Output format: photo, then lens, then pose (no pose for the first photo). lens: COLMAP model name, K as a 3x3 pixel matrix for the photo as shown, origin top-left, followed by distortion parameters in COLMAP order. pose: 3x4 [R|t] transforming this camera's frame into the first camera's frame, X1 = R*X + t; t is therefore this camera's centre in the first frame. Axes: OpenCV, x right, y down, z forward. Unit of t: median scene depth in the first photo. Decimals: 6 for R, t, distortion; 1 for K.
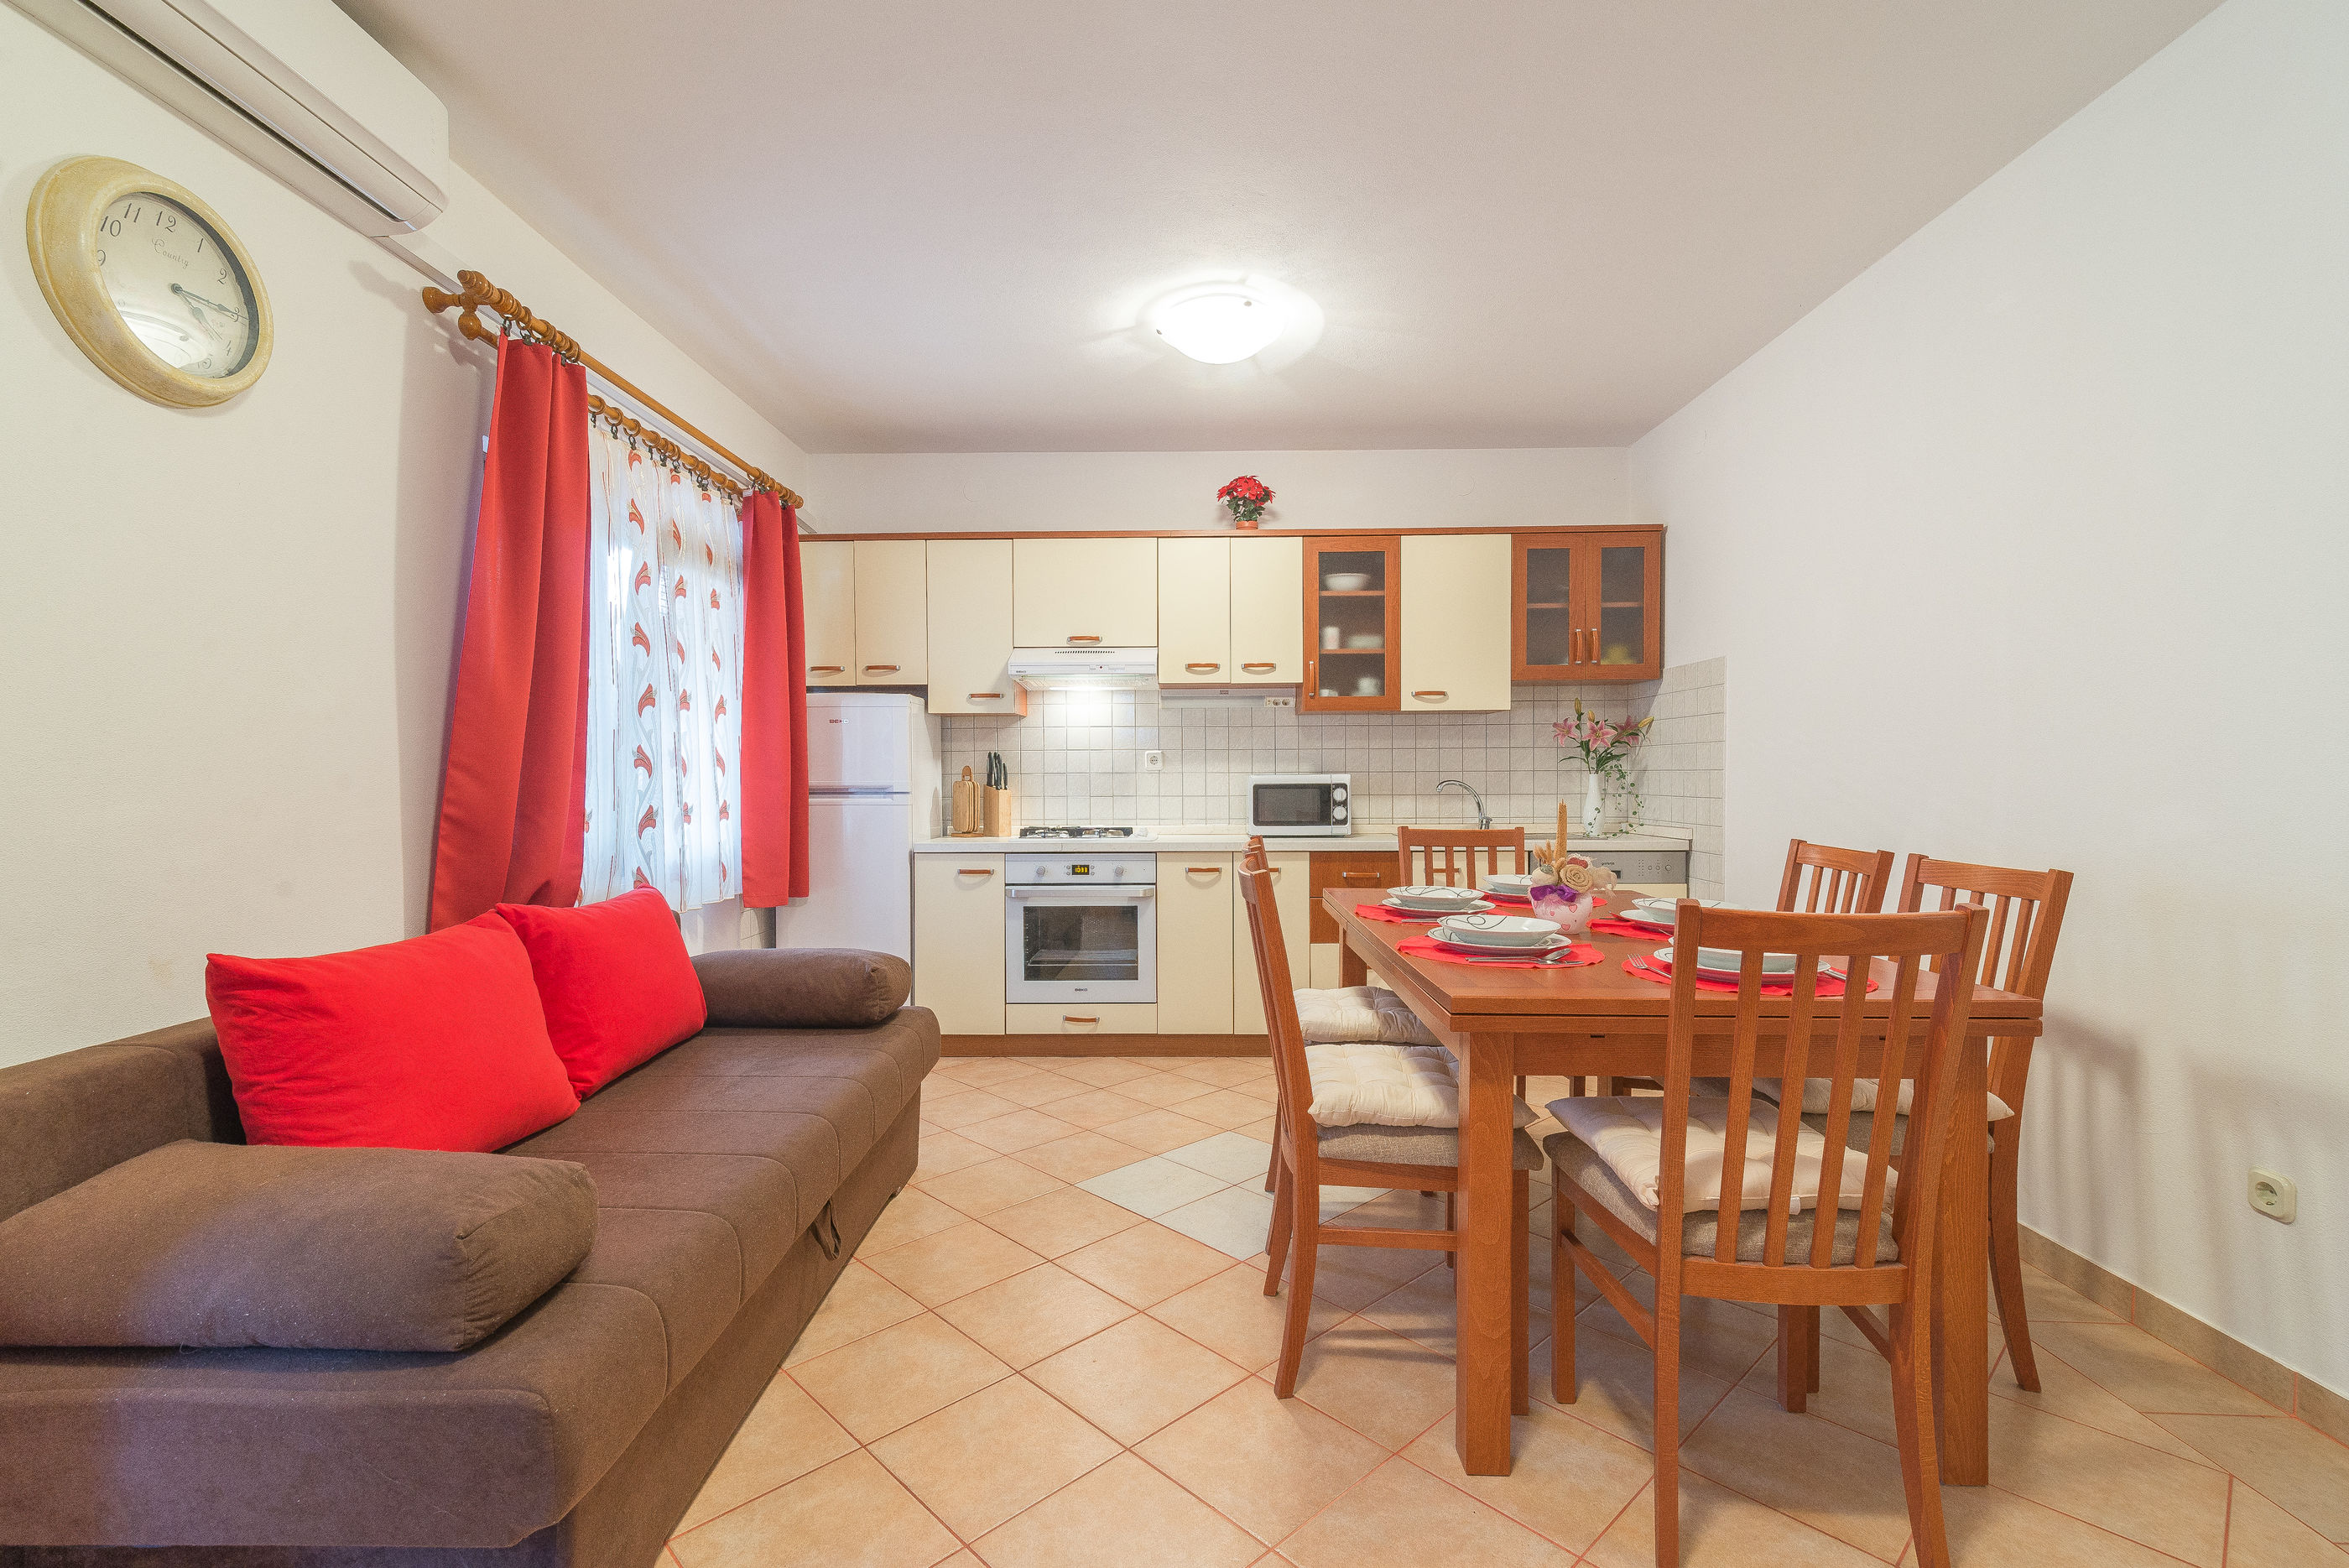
lens RADIAL K [[1044.1, 0, 1166.6], [0, 1044.1, 788.3], [0, 0, 1]] dist [0.010610, -0.000403]
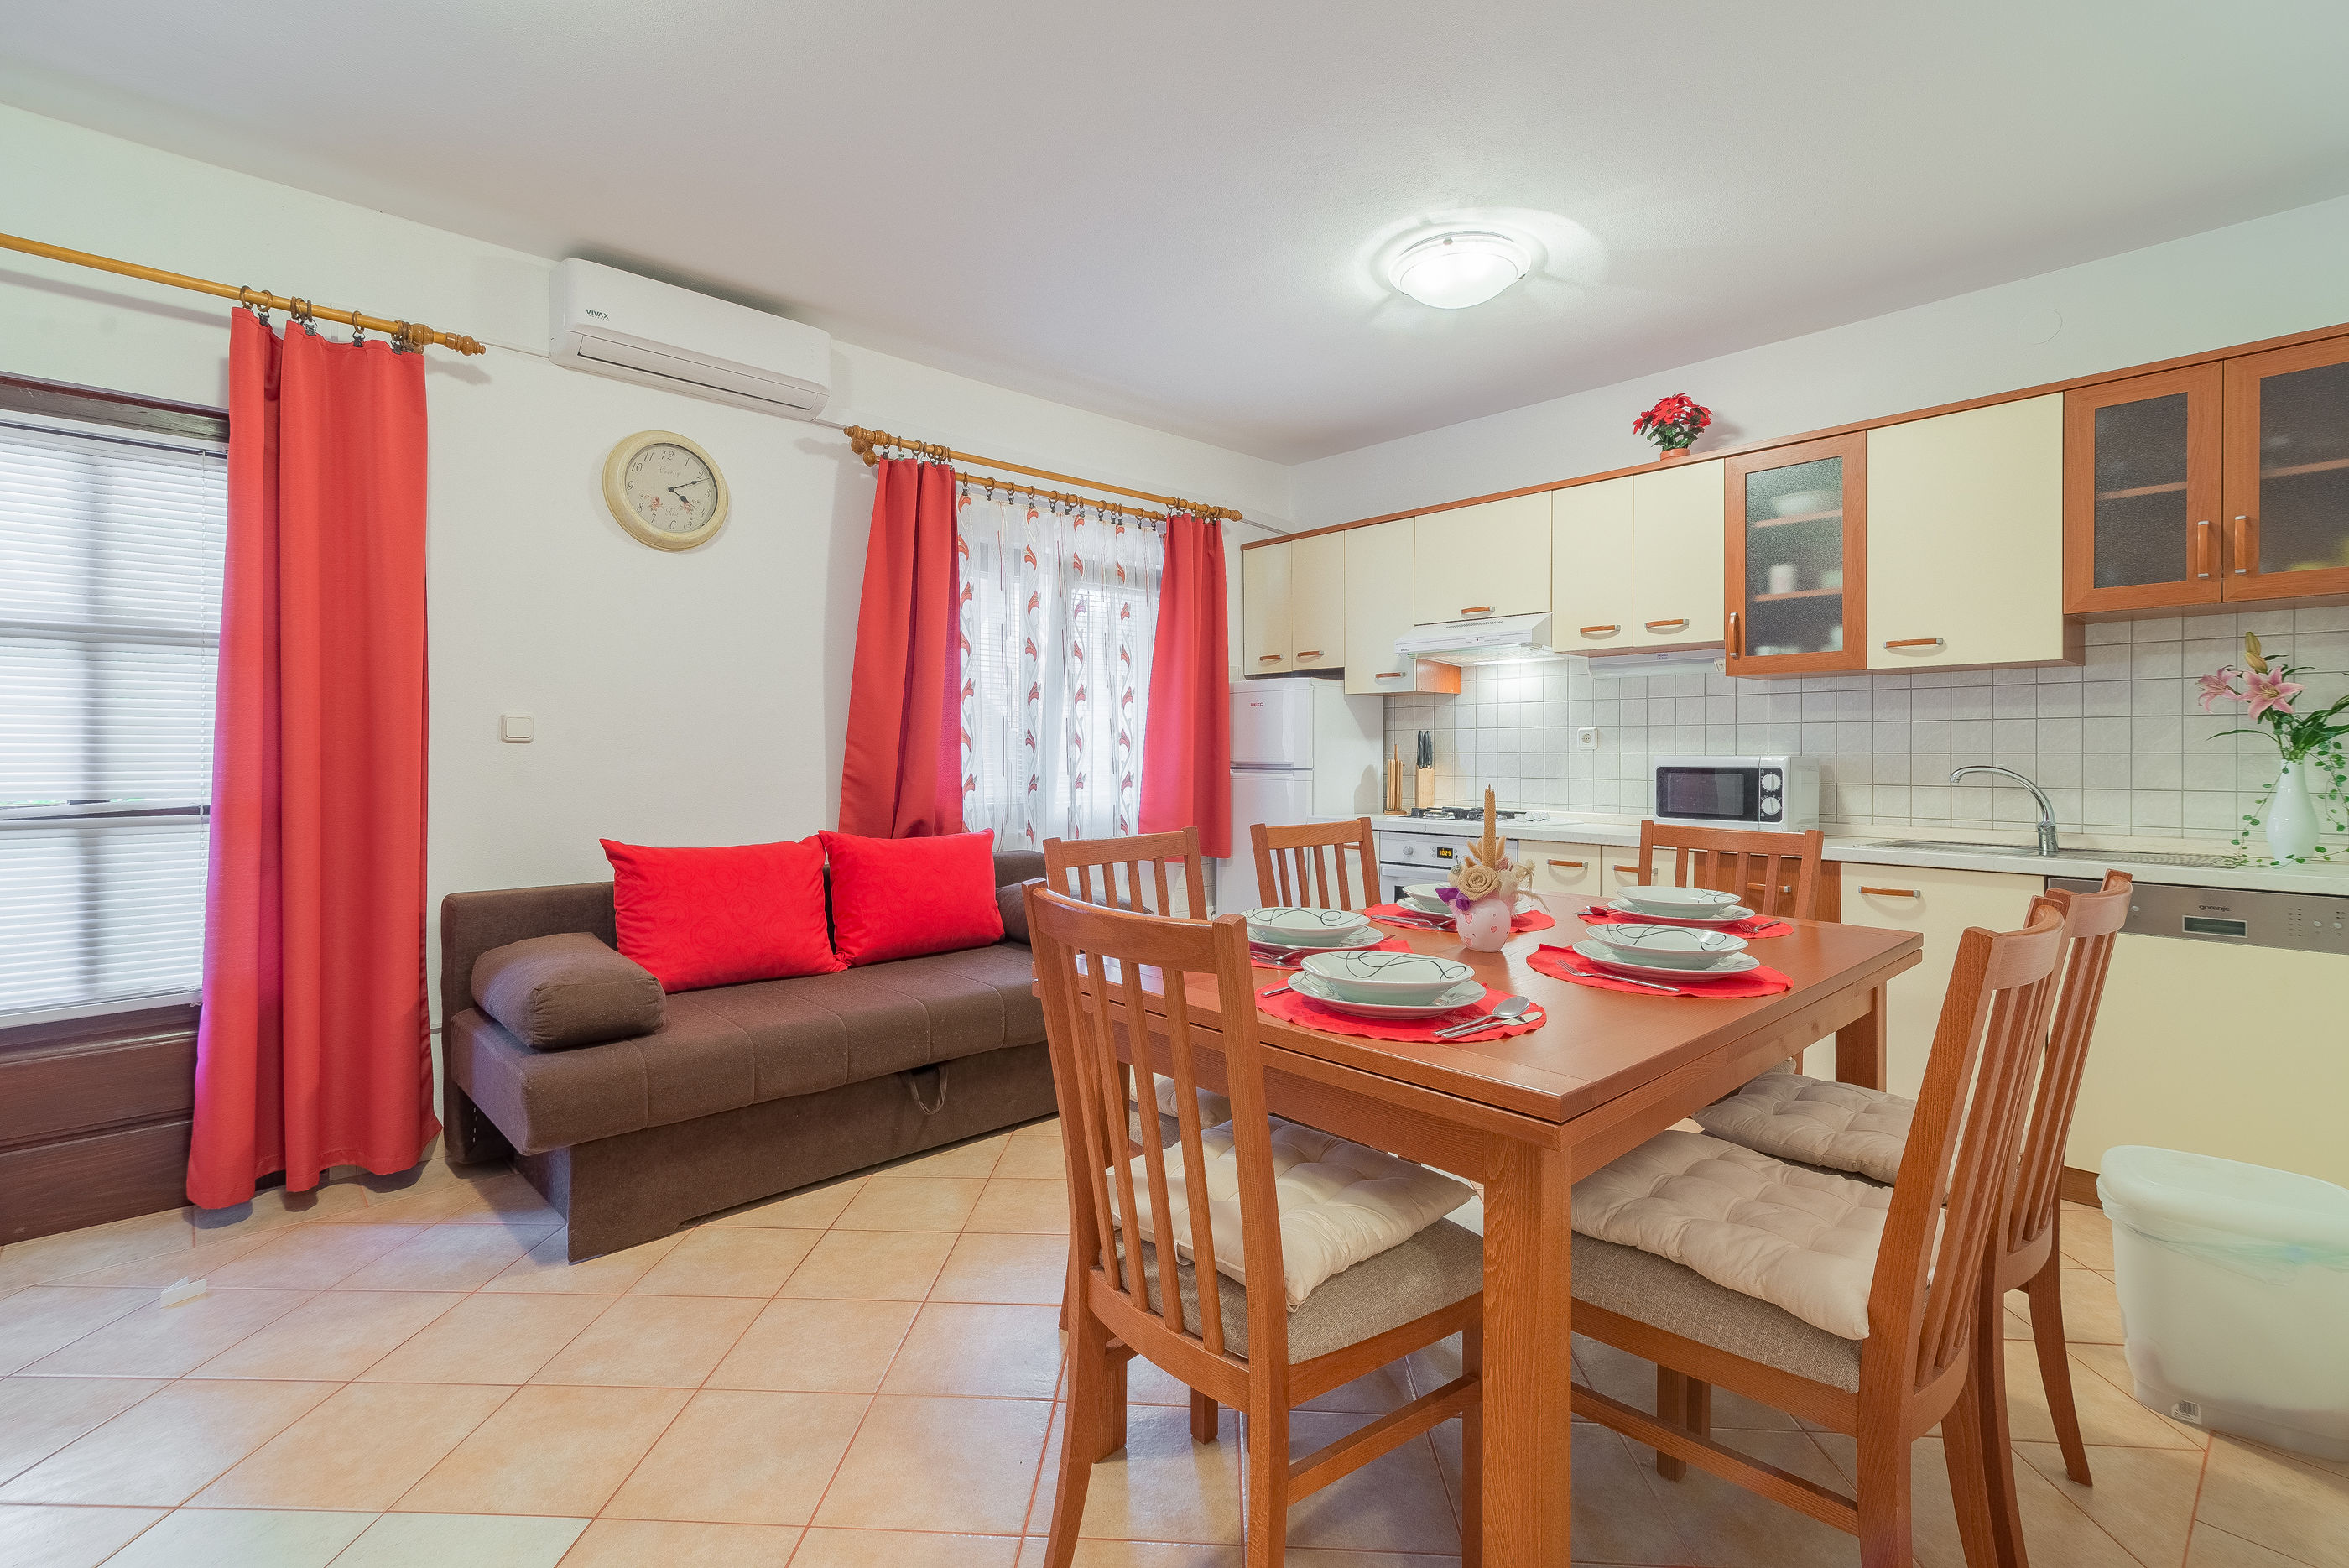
lens RADIAL K [[1063.1, 0, 1167.8], [0, 1063.1, 754.5], [0, 0, 1]] dist [0.010760, -0.000607]
pose [[0.694075, 0.007723, -0.719862, 0.422884], [-0.017156, 0.999836, -0.005814, -0.002026], [0.719699, 0.016385, 0.694093, 0.131121]]
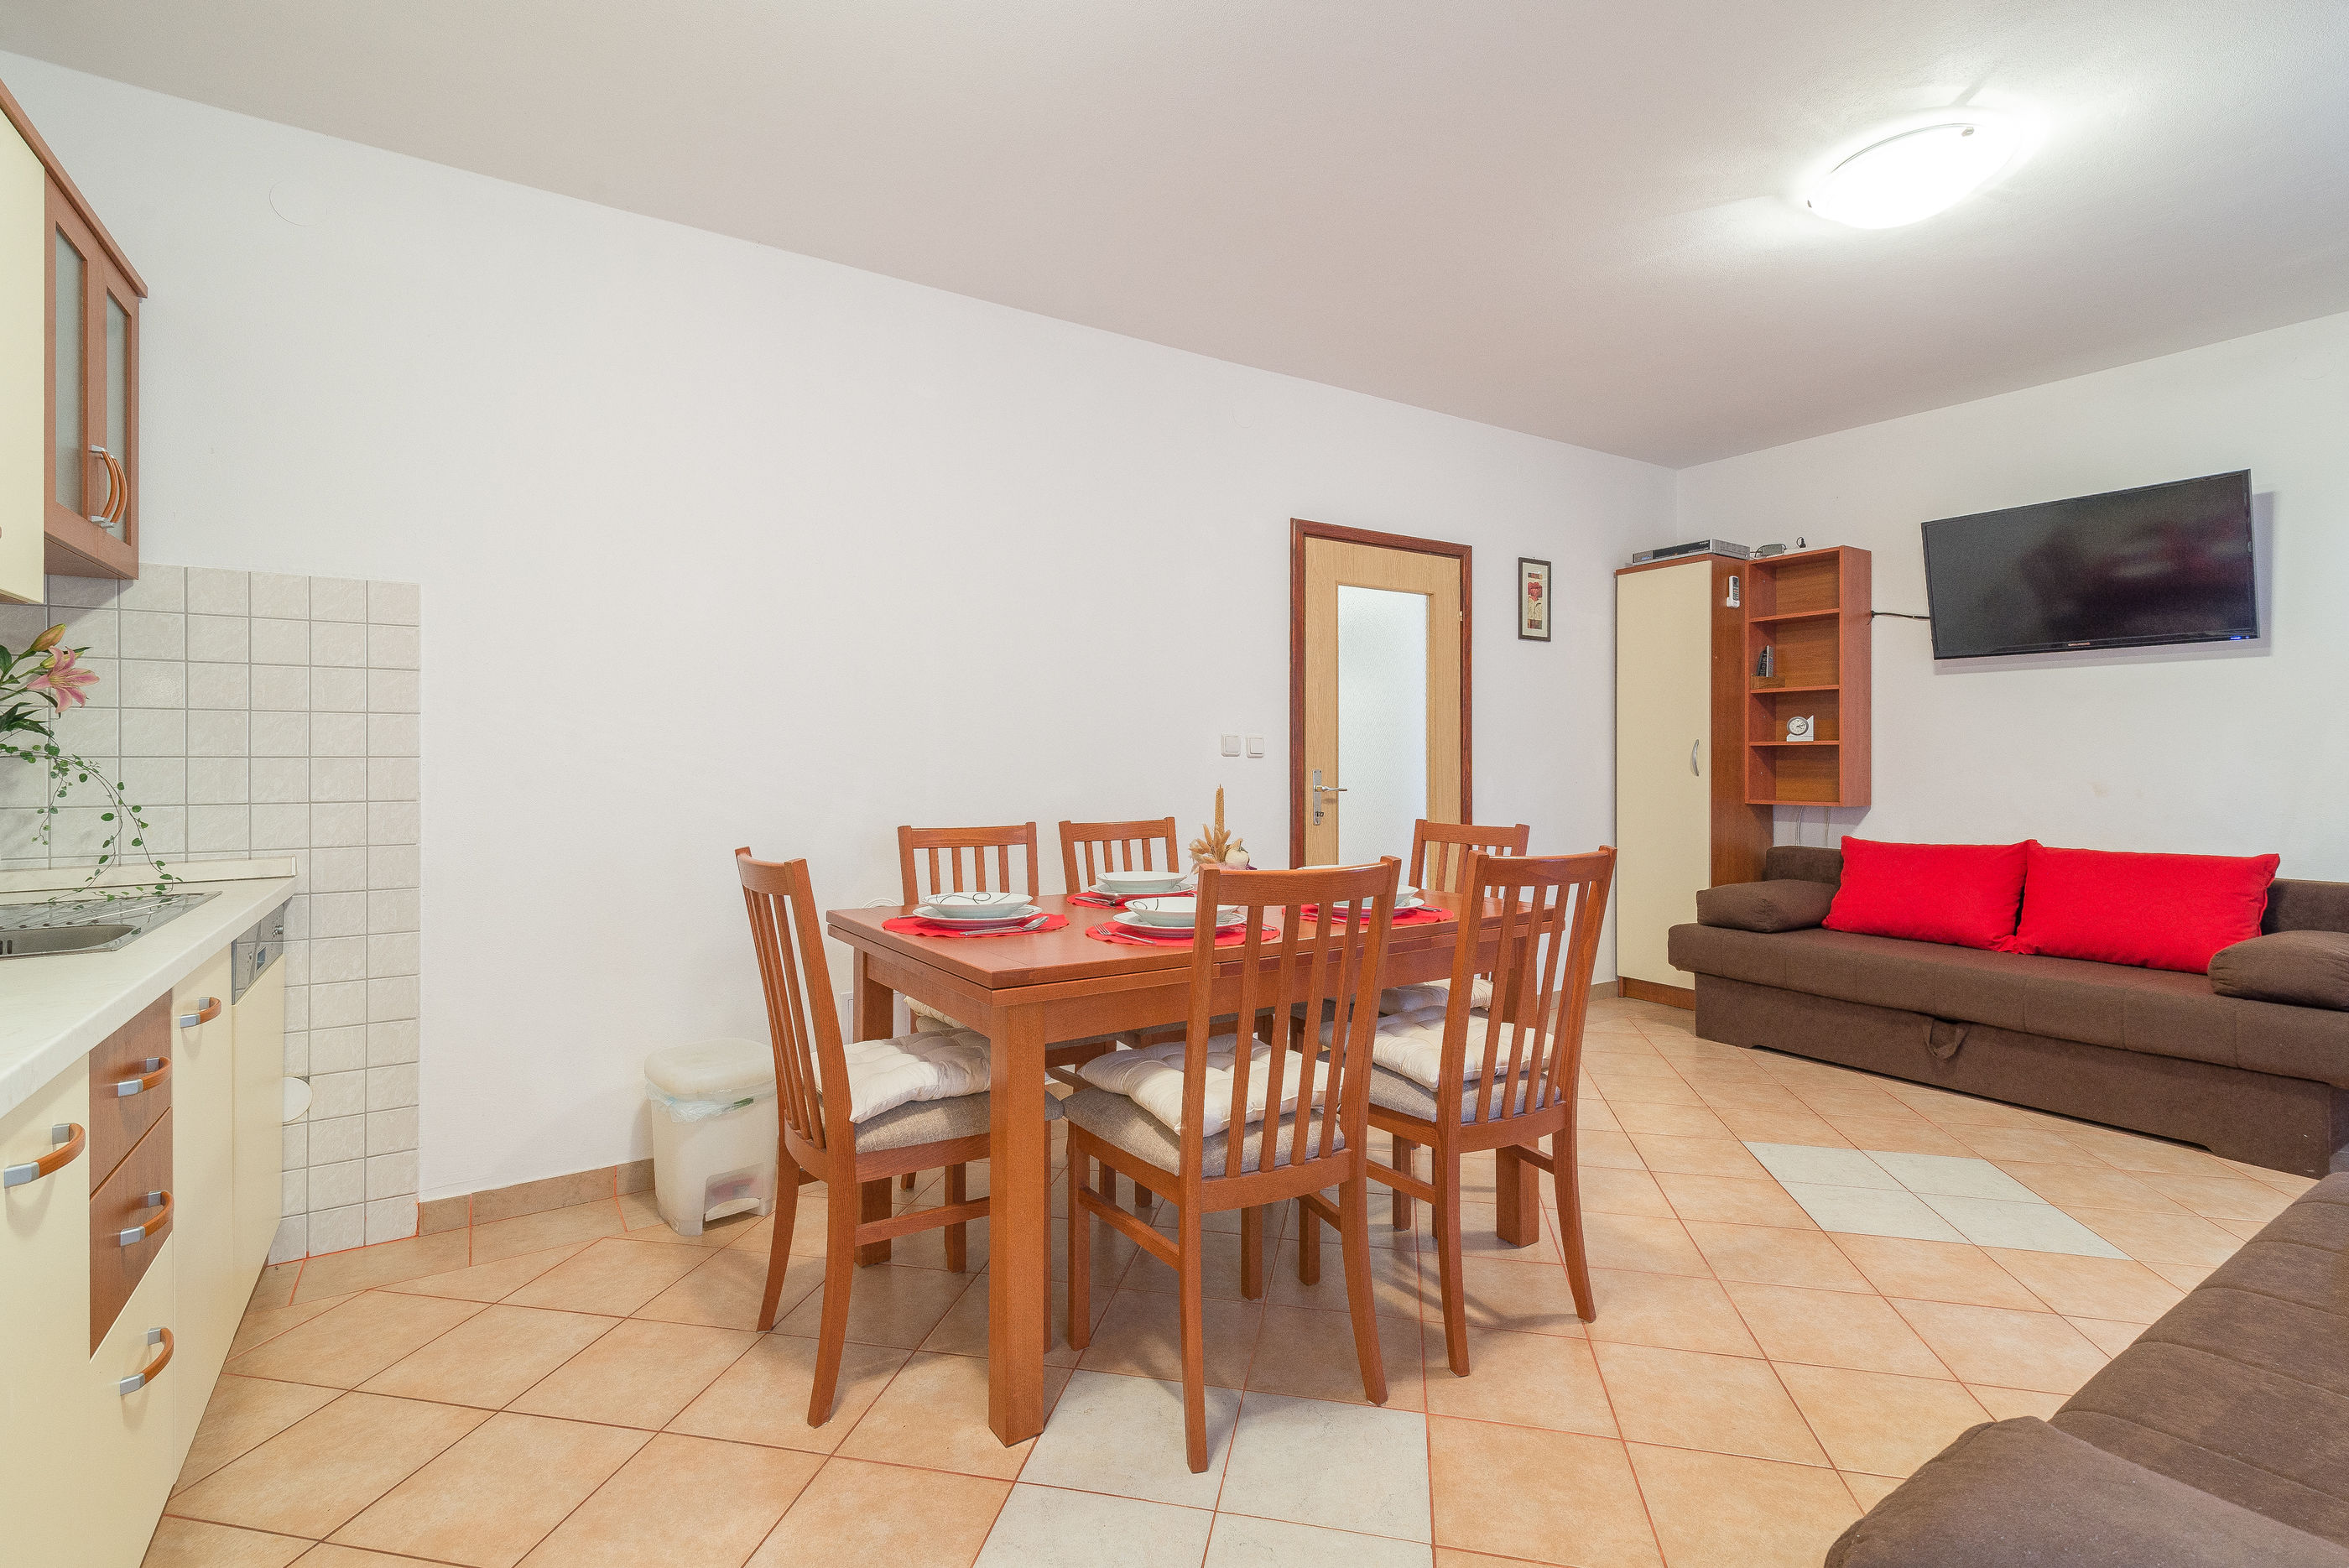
lens RADIAL K [[1063.1, 0, 1167.8], [0, 1063.1, 754.5], [0, 0, 1]] dist [0.010760, -0.000607]
pose [[-0.559743, 0.006022, 0.828645, -0.253047], [0.014157, 0.999897, 0.002297, -0.011951], [-0.828545, 0.013017, -0.559770, 0.870667]]
